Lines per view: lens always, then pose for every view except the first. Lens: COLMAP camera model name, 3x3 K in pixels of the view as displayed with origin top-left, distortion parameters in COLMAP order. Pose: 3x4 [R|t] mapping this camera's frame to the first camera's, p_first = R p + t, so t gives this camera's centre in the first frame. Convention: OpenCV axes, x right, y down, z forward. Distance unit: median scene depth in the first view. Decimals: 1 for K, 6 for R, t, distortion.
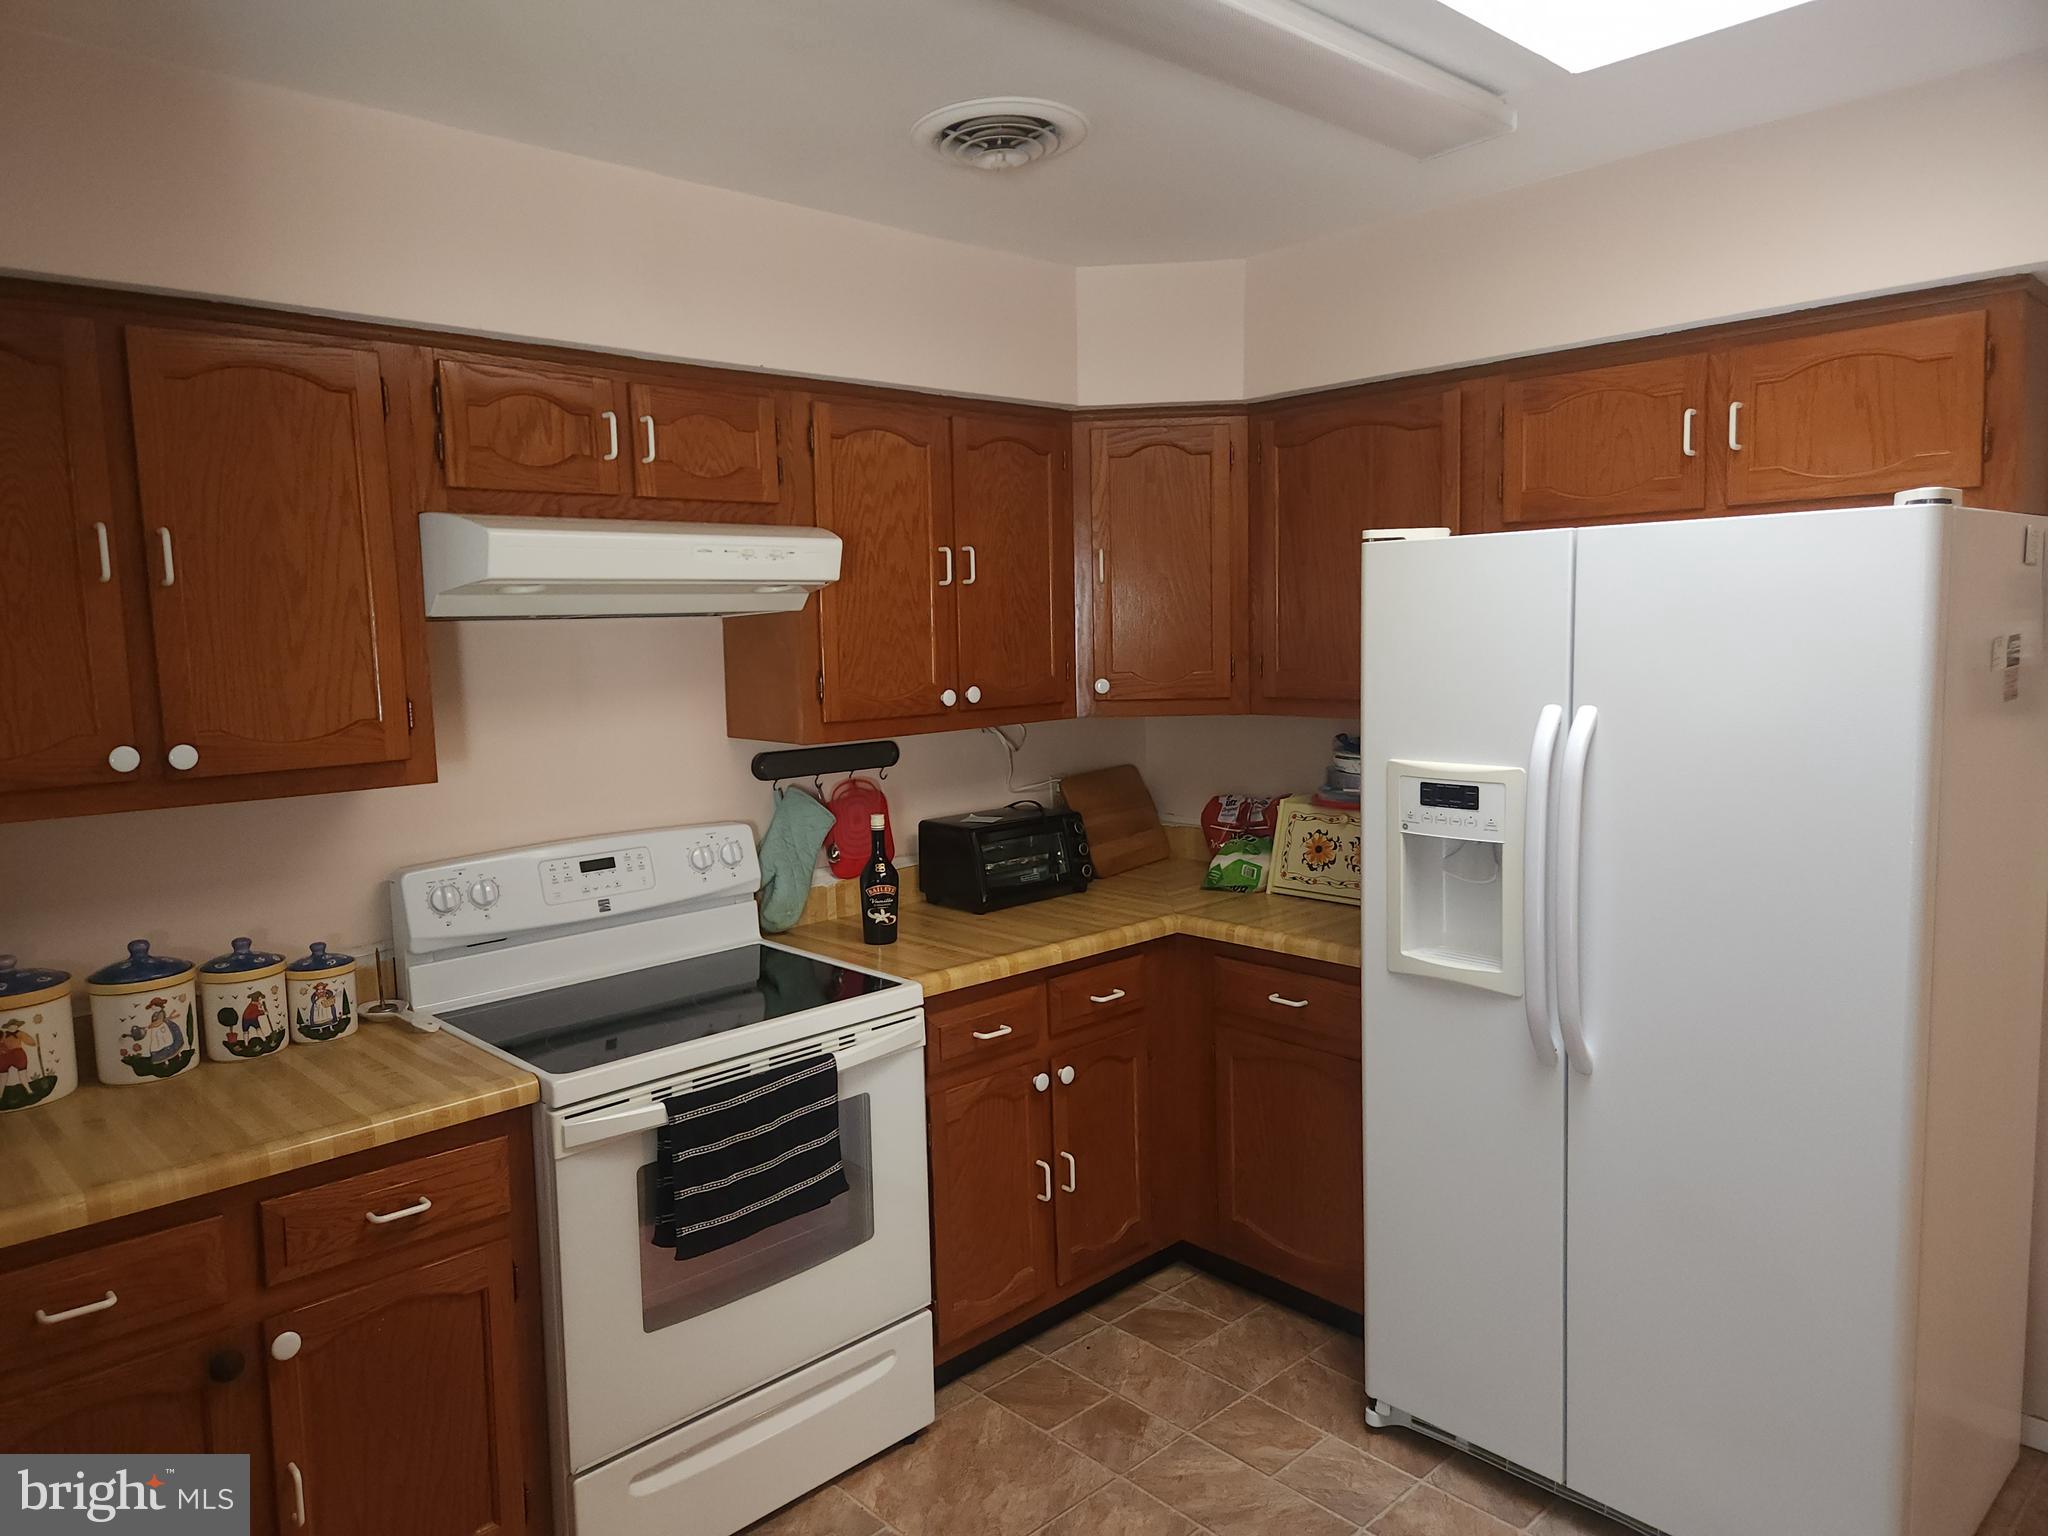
lens RADIAL K [[1352.1, 0, 1005.0], [0, 1352.1, 756.7], [0, 0, 1]] dist [0.079053, -0.069051]
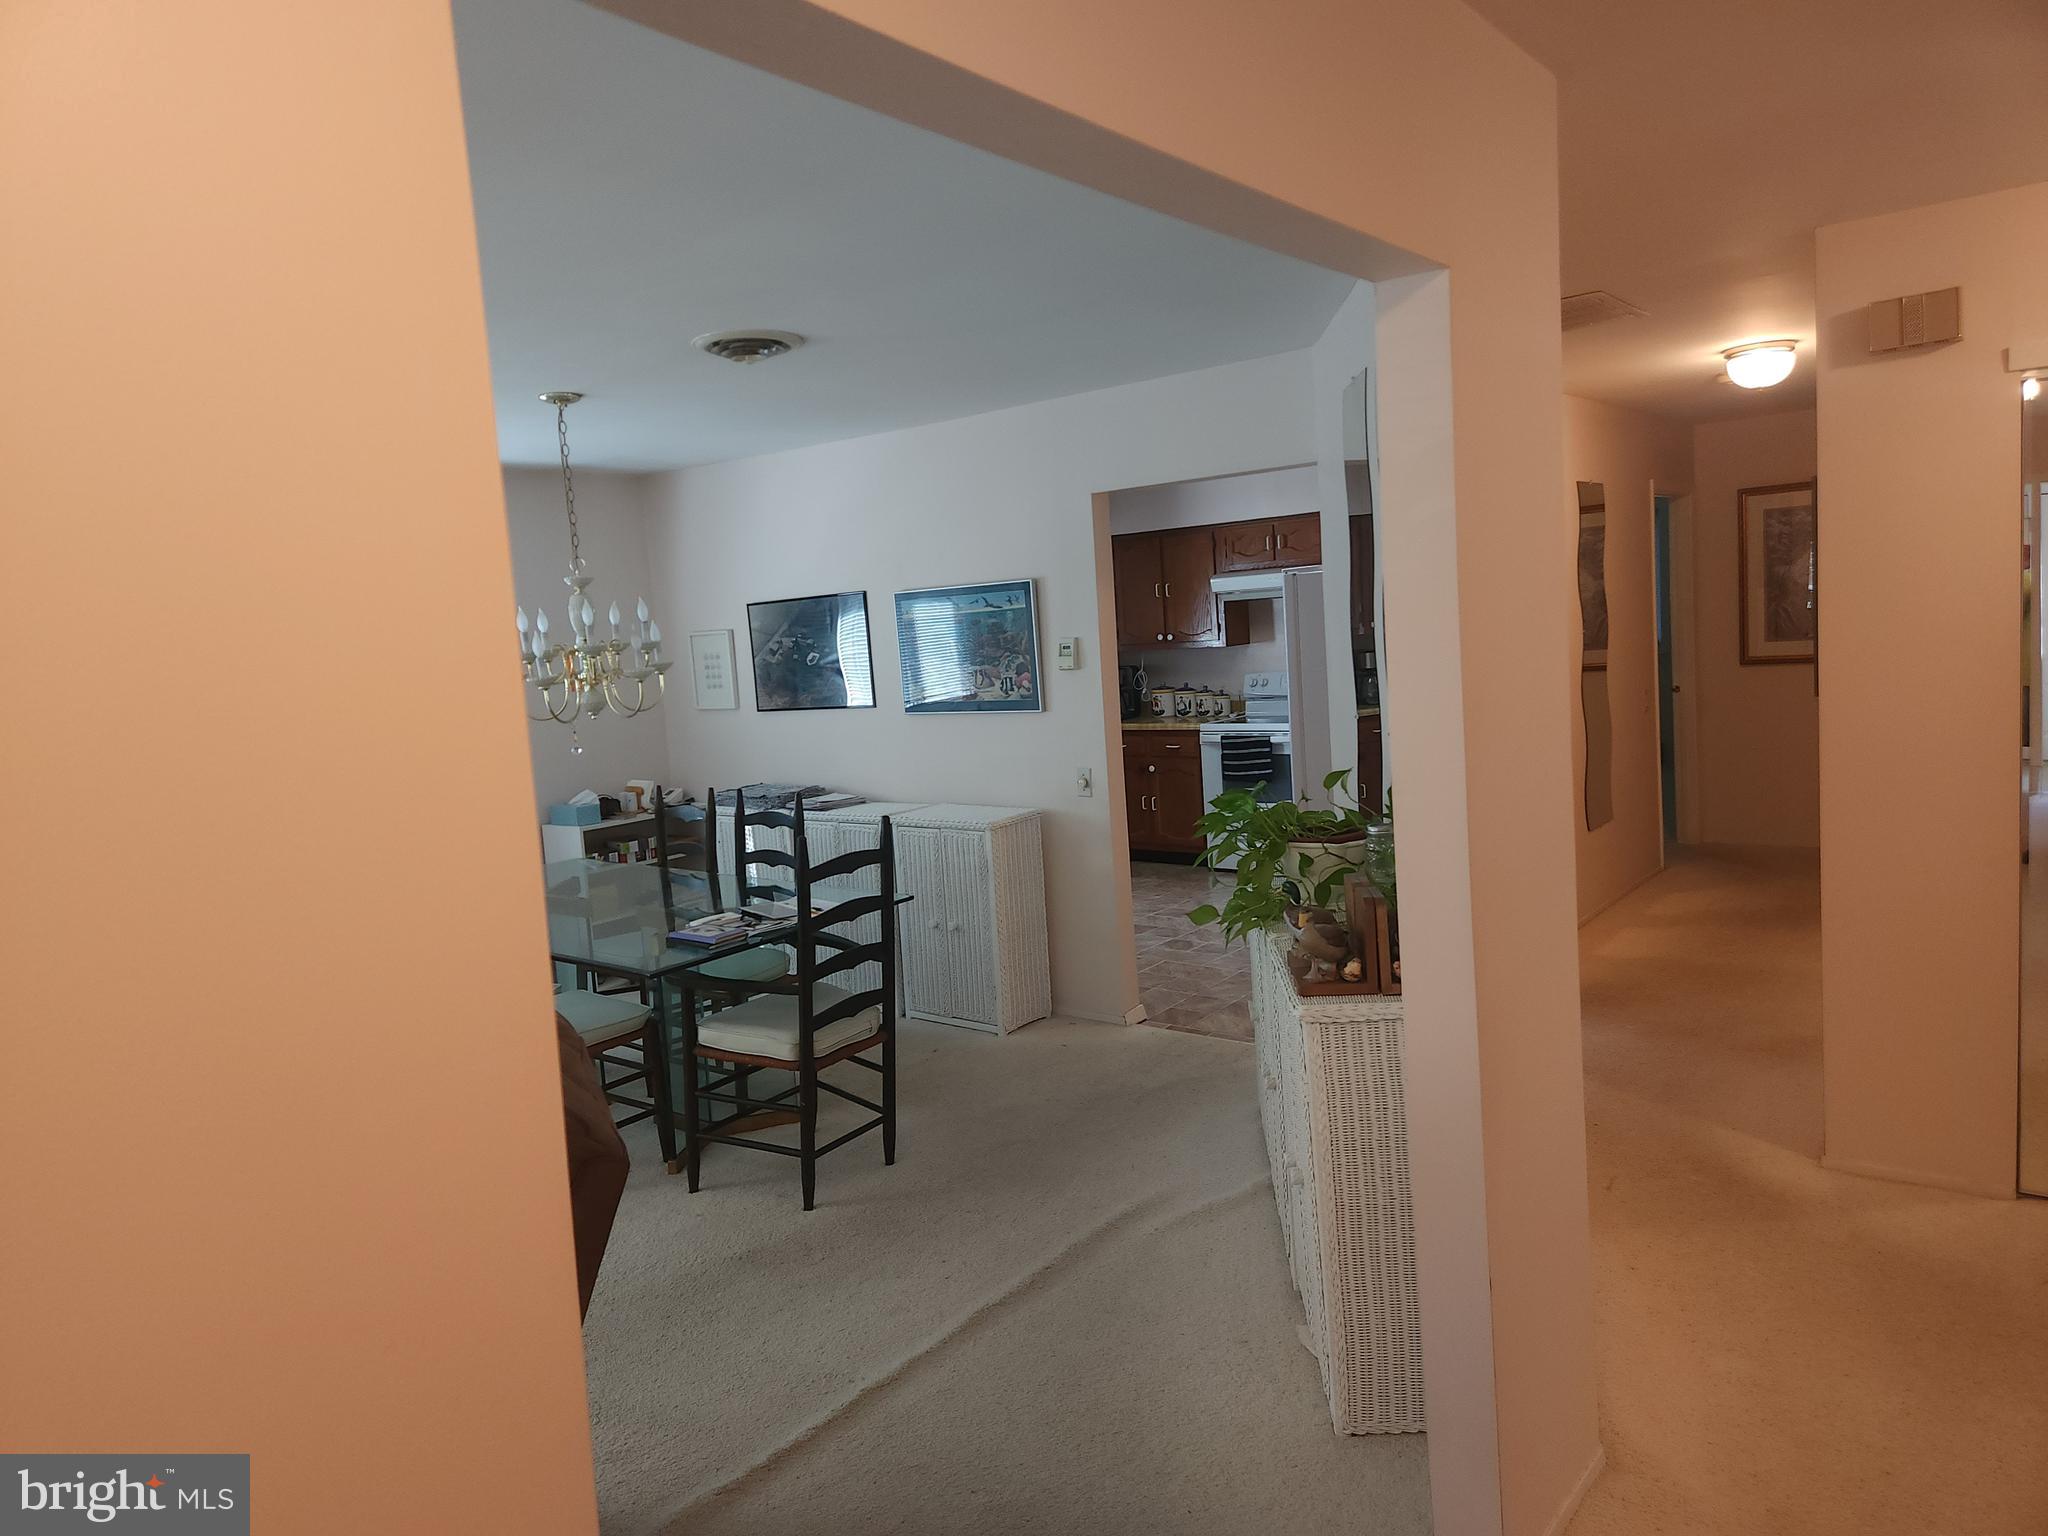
lens RADIAL K [[1352.1, 0, 1023.6], [0, 1352.1, 751.6], [0, 0, 1]] dist [0.079053, -0.069051]
pose [[0.150561, 0.109960, -0.982466, 3.017869], [-0.037500, 0.993715, 0.105472, -0.063286], [0.987889, 0.020962, 0.153738, -0.075205]]
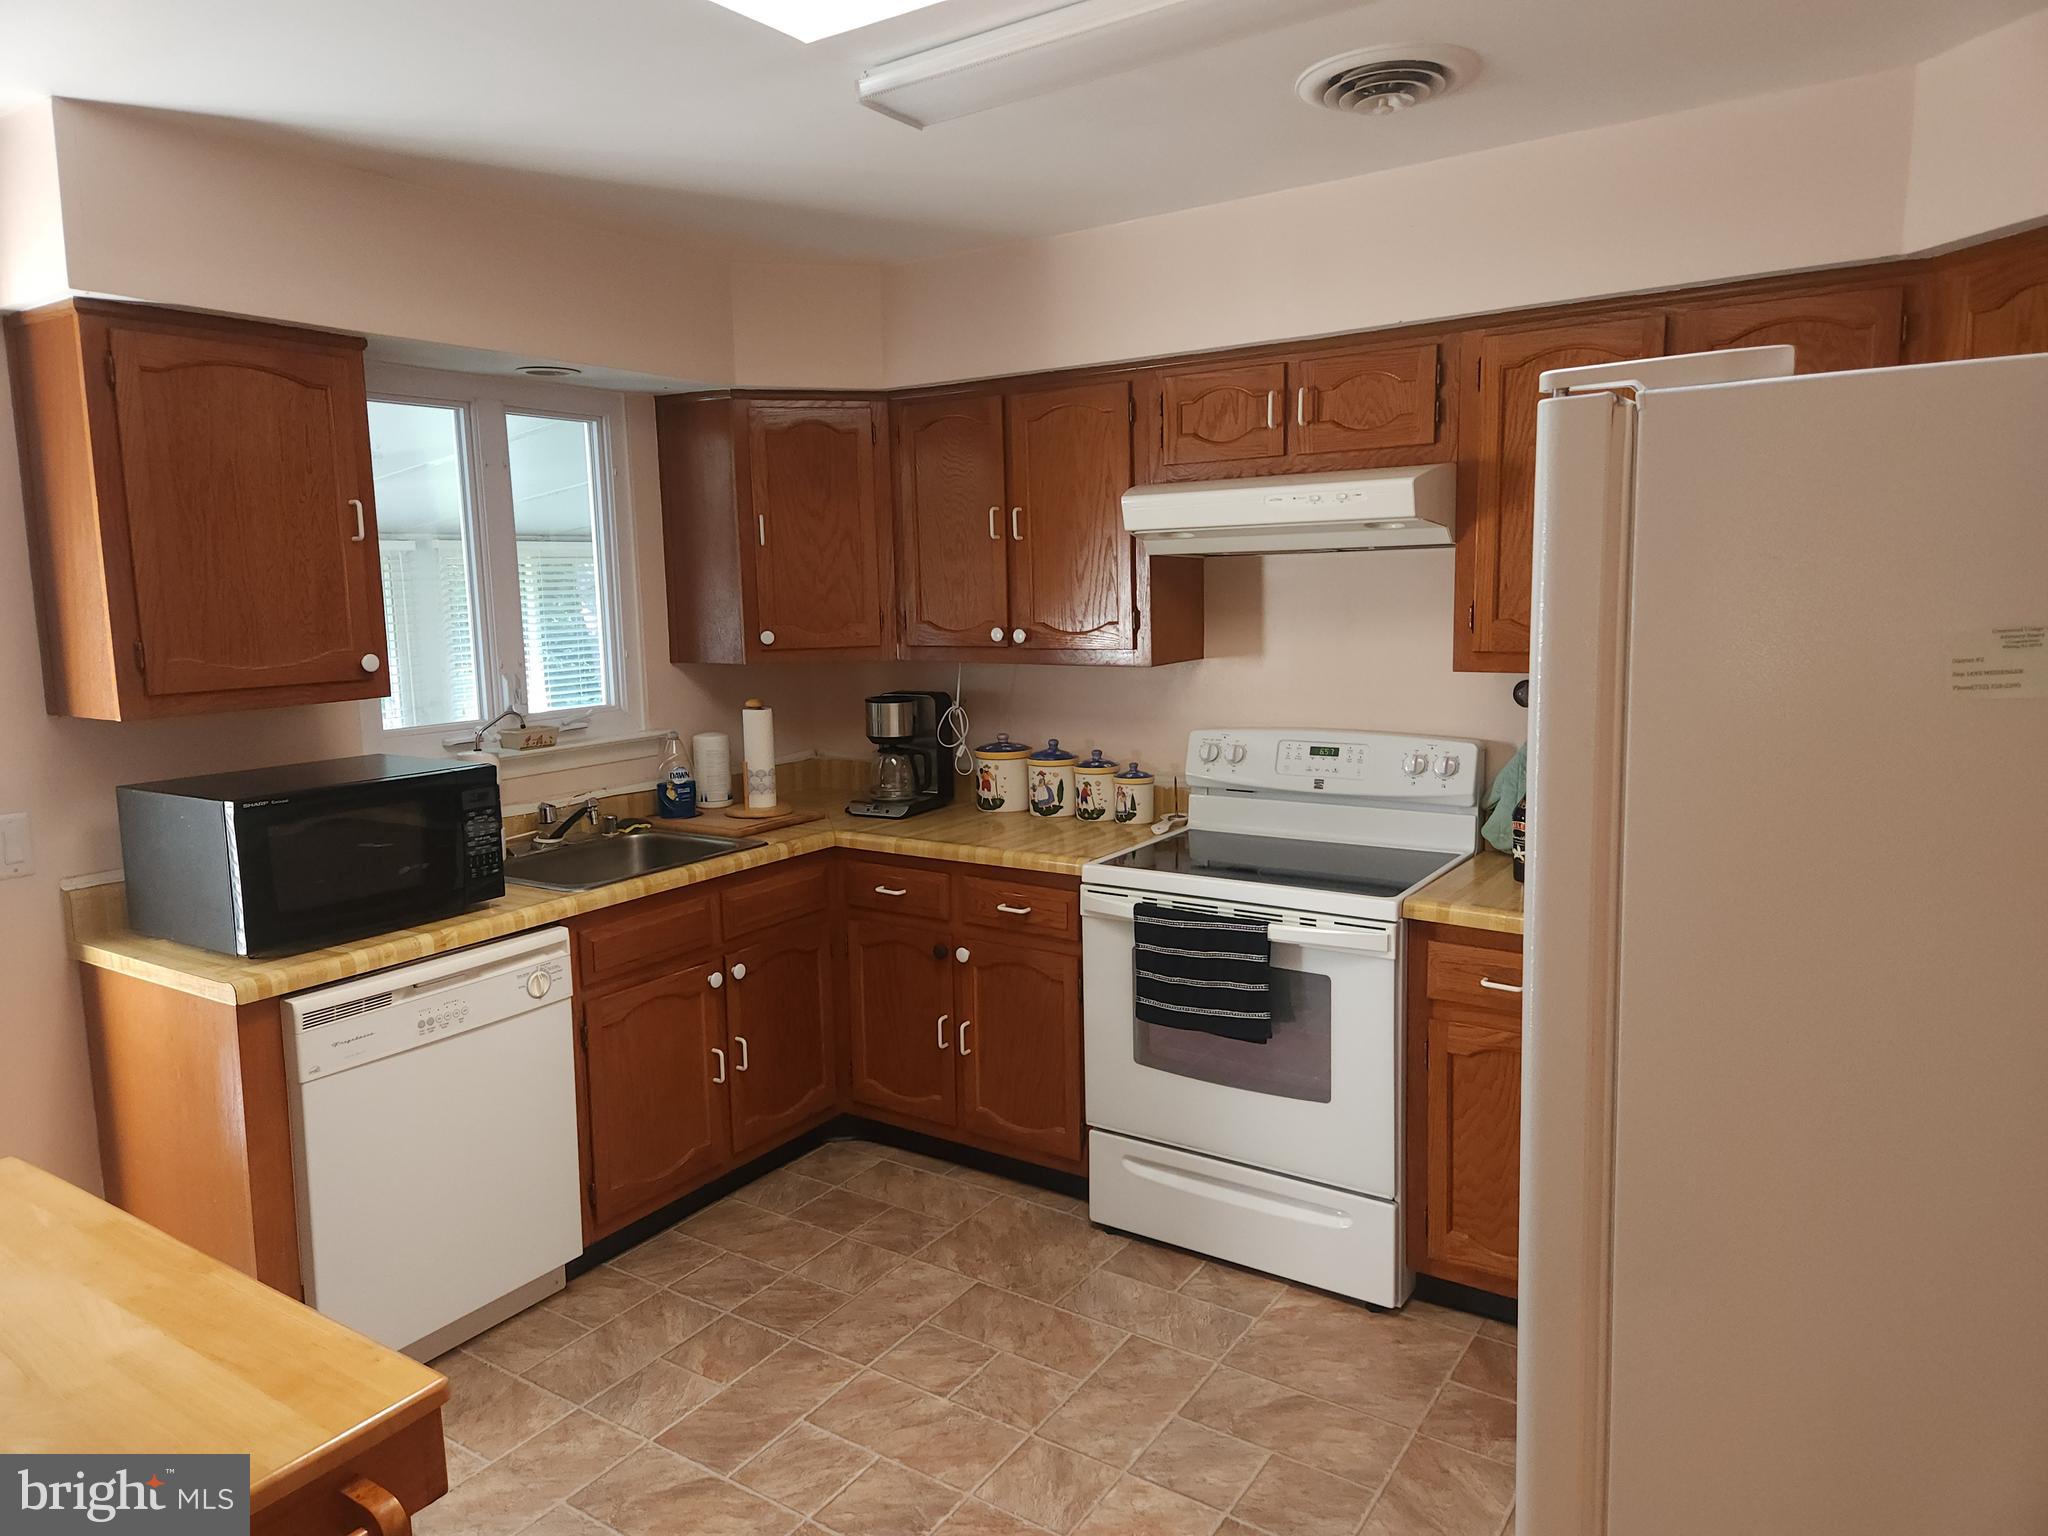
lens RADIAL K [[1352.1, 0, 1014.7], [0, 1352.1, 757.8], [0, 0, 1]] dist [0.079053, -0.069051]
pose [[0.225611, 0.150450, -0.962530, 0.972024], [-0.080403, 0.987508, 0.135508, -0.070404], [0.970894, 0.046818, 0.234890, 0.505820]]
